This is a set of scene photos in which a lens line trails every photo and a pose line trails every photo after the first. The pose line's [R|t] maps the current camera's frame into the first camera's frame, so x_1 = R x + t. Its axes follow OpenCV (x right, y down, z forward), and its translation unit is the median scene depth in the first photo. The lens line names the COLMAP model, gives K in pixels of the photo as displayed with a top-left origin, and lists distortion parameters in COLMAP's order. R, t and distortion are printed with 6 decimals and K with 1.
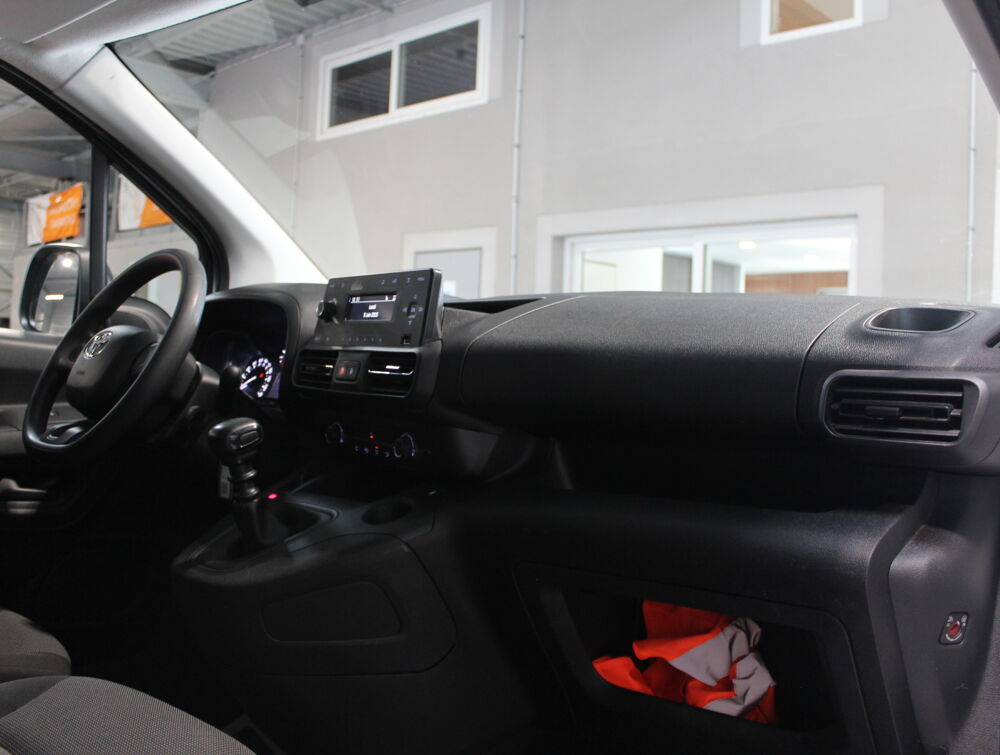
lens RADIAL K [[969.0, 0, 533.7], [0, 969.0, 377.2], [0, 0, 1]] dist [-0.202043, 0.191932]
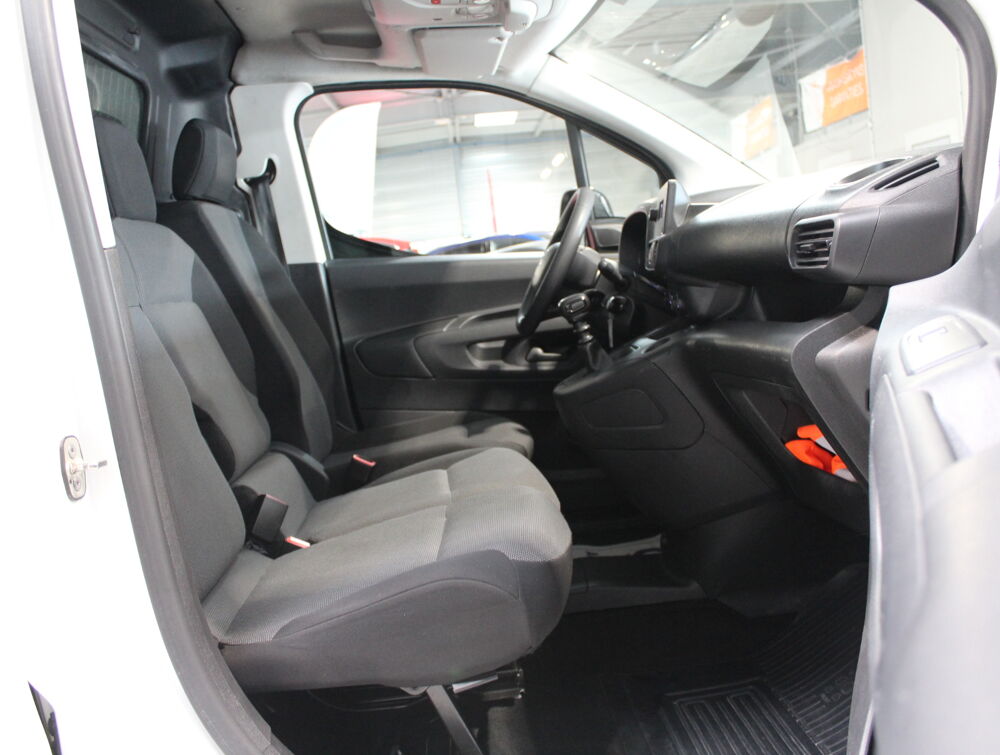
lens RADIAL K [[969.0, 0, 533.7], [0, 969.0, 377.2], [0, 0, 1]] dist [-0.202043, 0.191932]
pose [[0.715142, -0.036624, -0.698019, 0.774034], [0.120717, 0.990092, 0.071730, 0.055839], [0.688476, -0.135560, 0.712478, -0.242002]]
